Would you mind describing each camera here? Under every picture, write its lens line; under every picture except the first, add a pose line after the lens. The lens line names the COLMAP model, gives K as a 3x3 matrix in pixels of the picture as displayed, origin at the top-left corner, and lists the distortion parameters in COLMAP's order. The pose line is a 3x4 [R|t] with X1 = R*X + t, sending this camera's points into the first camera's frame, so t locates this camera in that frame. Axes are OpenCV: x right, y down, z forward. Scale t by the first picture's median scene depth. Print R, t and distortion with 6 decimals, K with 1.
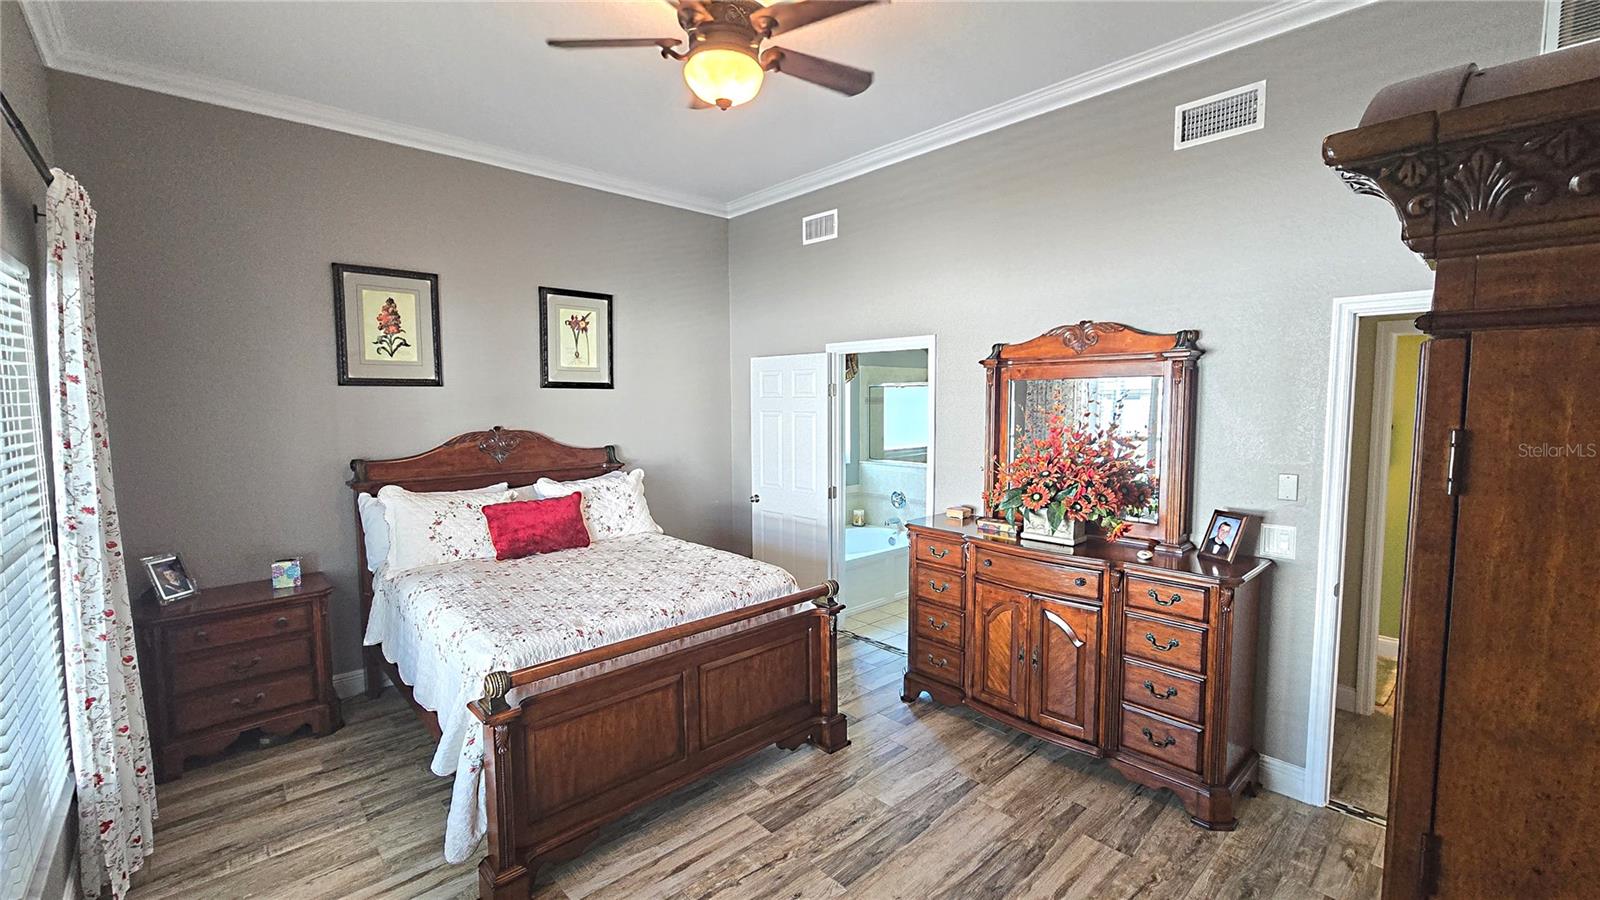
lens RADIAL K [[659.8, 0, 802.8], [0, 659.8, 445.0], [0, 0, 1]] dist [0.000092, 0.000334]
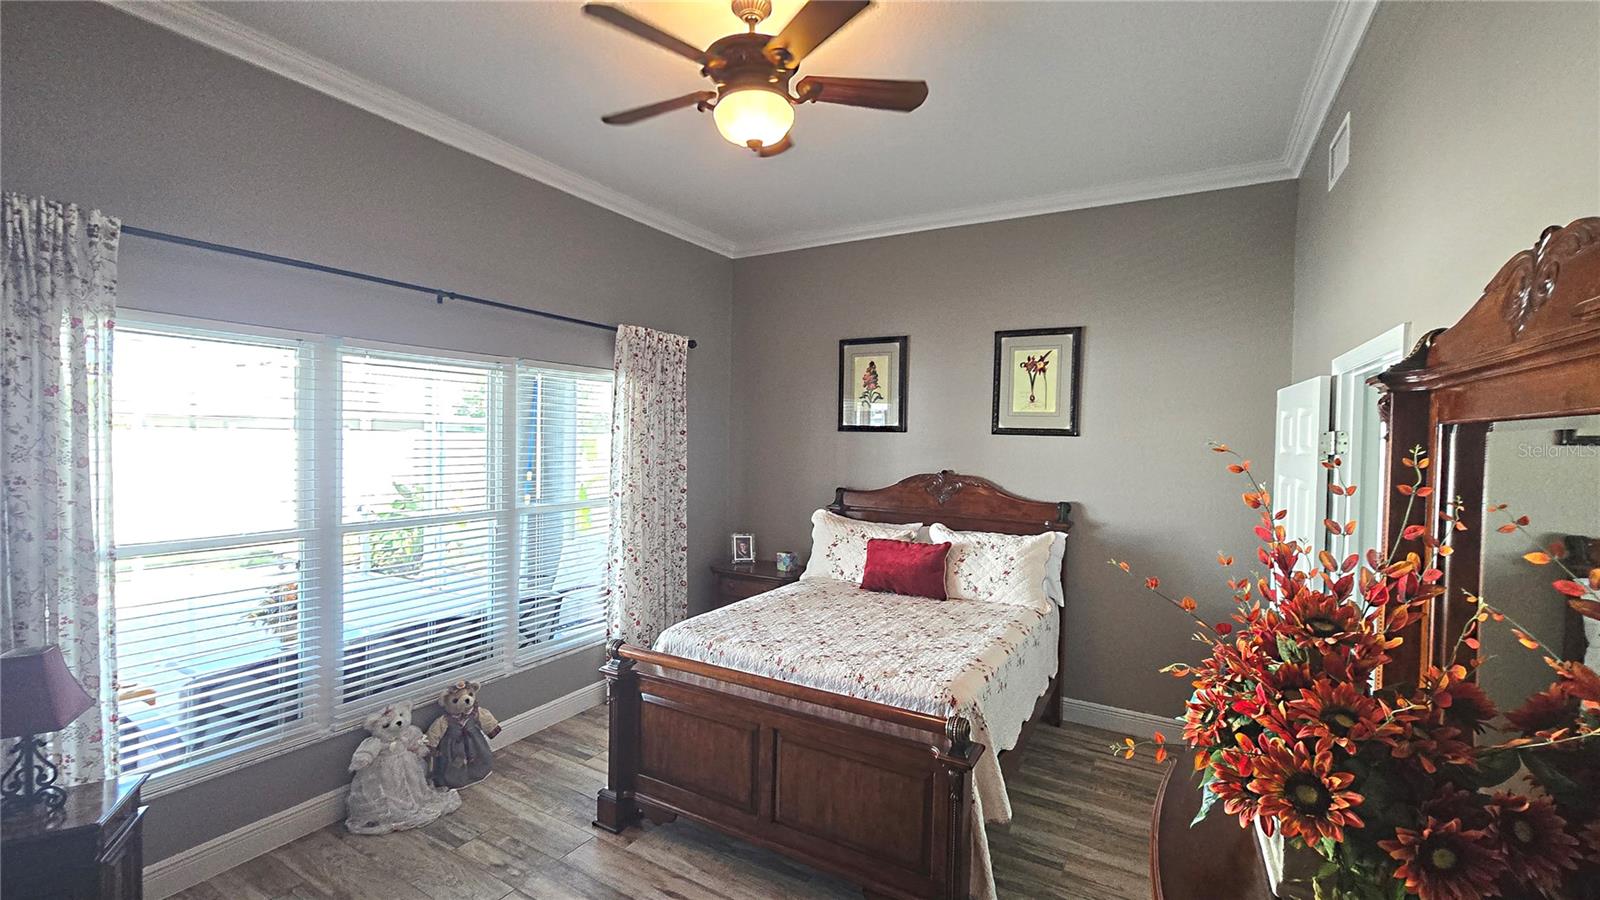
lens RADIAL K [[663.1, 0, 798.3], [0, 663.1, 448.8], [0, 0, 1]] dist [-0.000219, 0.001925]
pose [[0.294053, 0.028831, -0.955354, 0.535775], [-0.089081, 0.996021, 0.002639, -0.049722], [0.951629, 0.084328, 0.295451, 0.516301]]
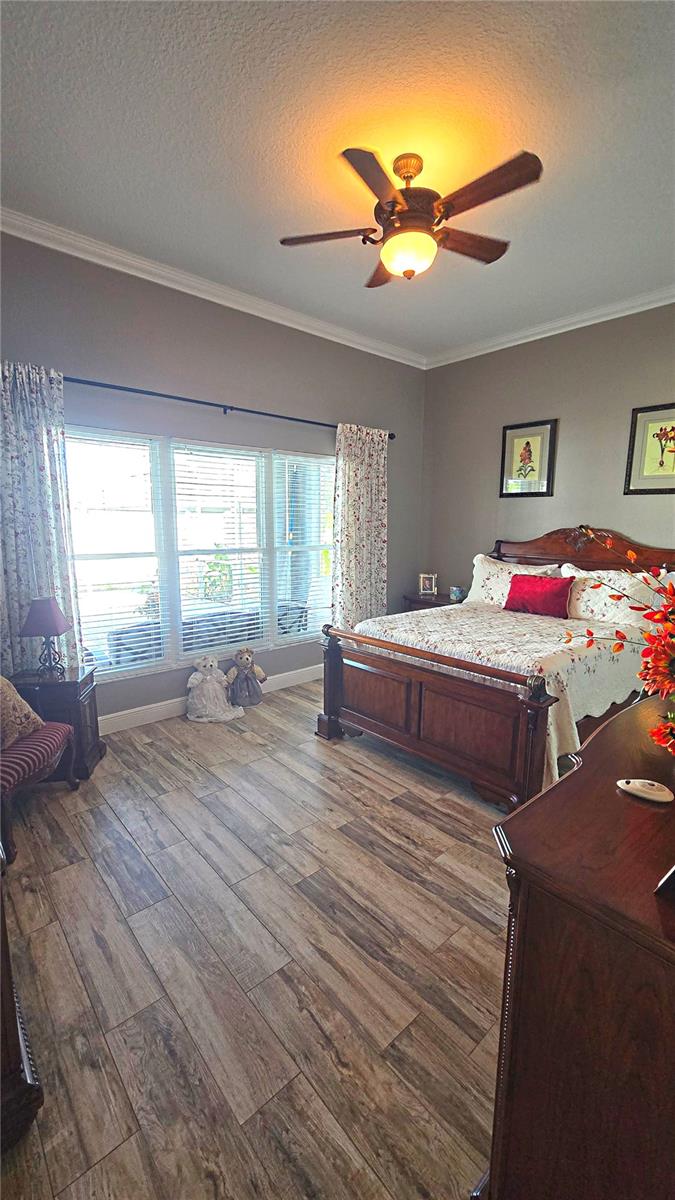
lens RADIAL K [[497.3, 0, 342.3], [0, 497.3, 599.2], [0, 0, 1]] dist [-0.000219, 0.001925]
pose [[-0.012100, 0.163547, -0.986461, 0.642595], [-0.081726, 0.983071, 0.163987, -0.006618], [0.996581, 0.082604, 0.001470, 0.583153]]
